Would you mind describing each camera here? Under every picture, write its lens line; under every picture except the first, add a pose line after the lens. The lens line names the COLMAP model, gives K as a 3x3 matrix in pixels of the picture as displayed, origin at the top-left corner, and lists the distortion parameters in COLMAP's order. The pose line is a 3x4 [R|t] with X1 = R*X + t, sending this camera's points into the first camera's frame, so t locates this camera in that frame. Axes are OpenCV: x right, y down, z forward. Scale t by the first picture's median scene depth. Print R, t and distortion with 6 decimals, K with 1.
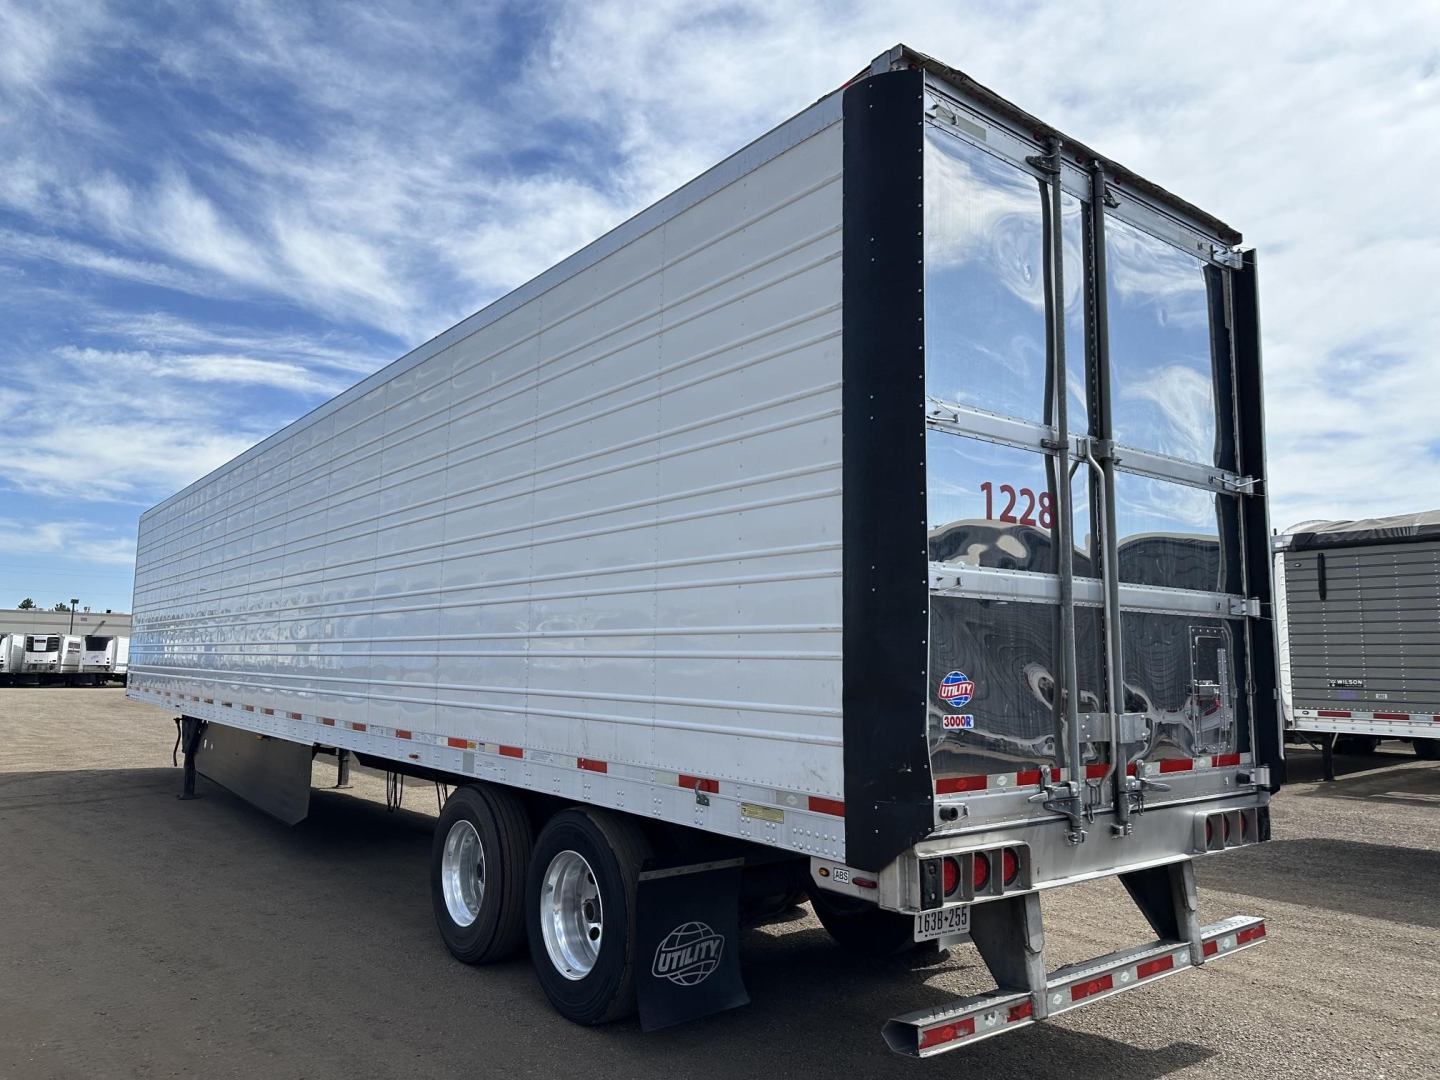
lens RADIAL K [[999.6, 0, 720.0], [0, 999.6, 540.0], [0, 0, 1]] dist [0.003606, 0.001675]
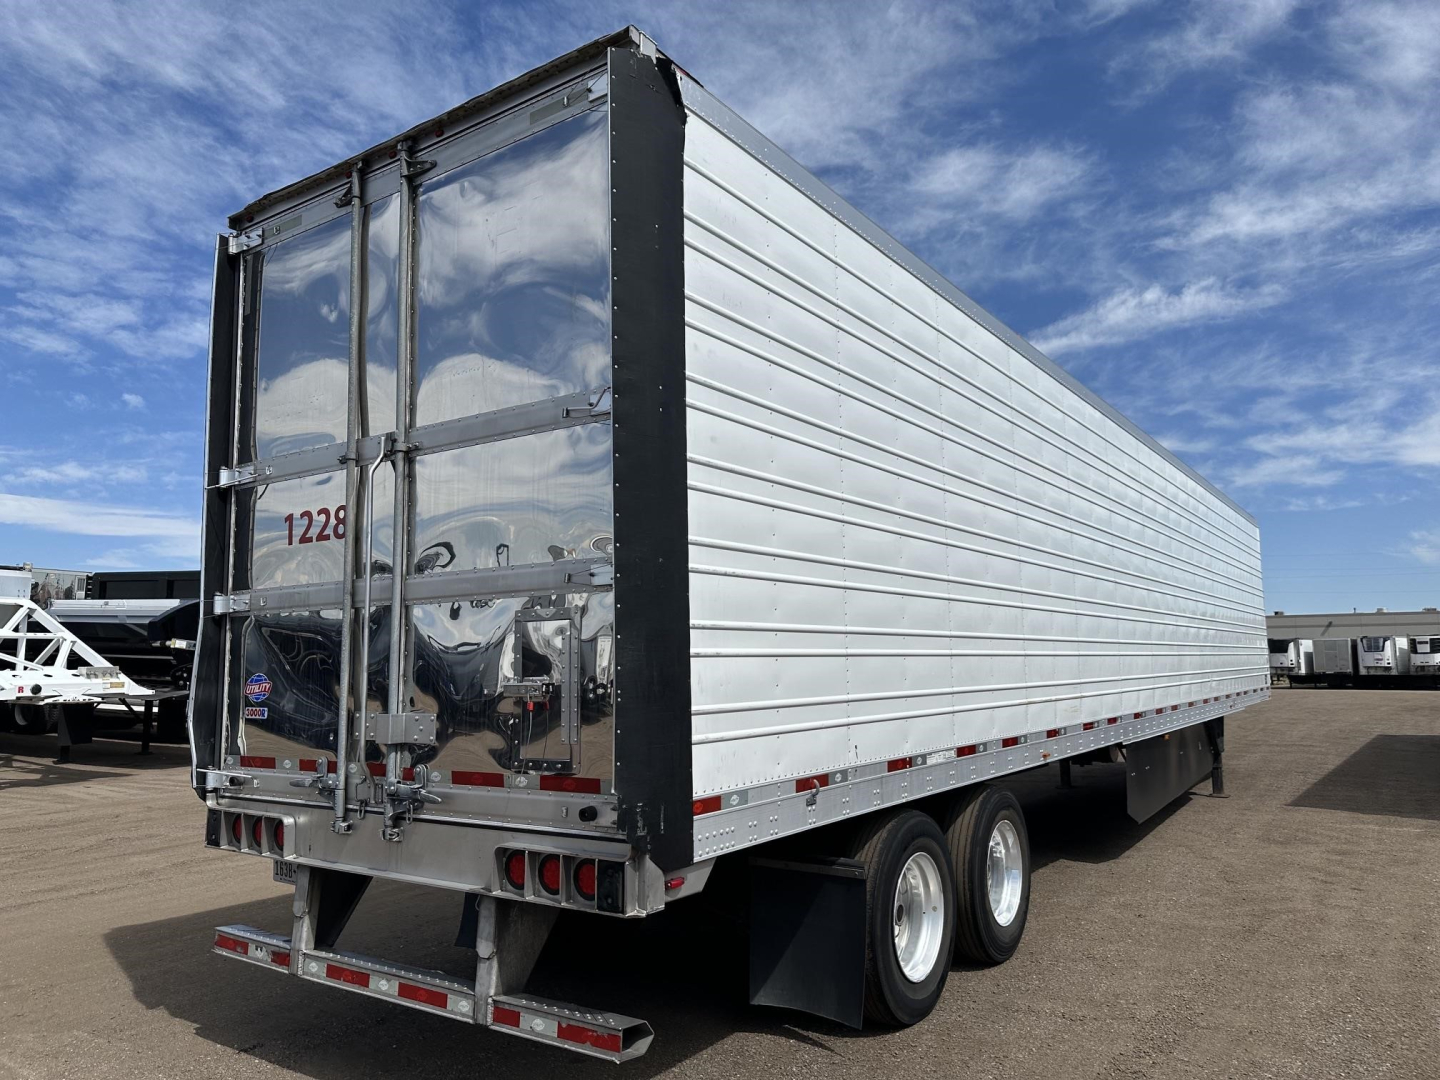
lens RADIAL K [[1027.4, 0, 719.4], [0, 1027.4, 555.1], [0, 0, 1]] dist [0.000371, 0.000795]
pose [[0.286390, -0.125050, -0.949917, 1.477295], [0.139700, 0.986301, -0.087722, 0.158863], [0.947874, -0.107581, 0.299936, 1.046090]]
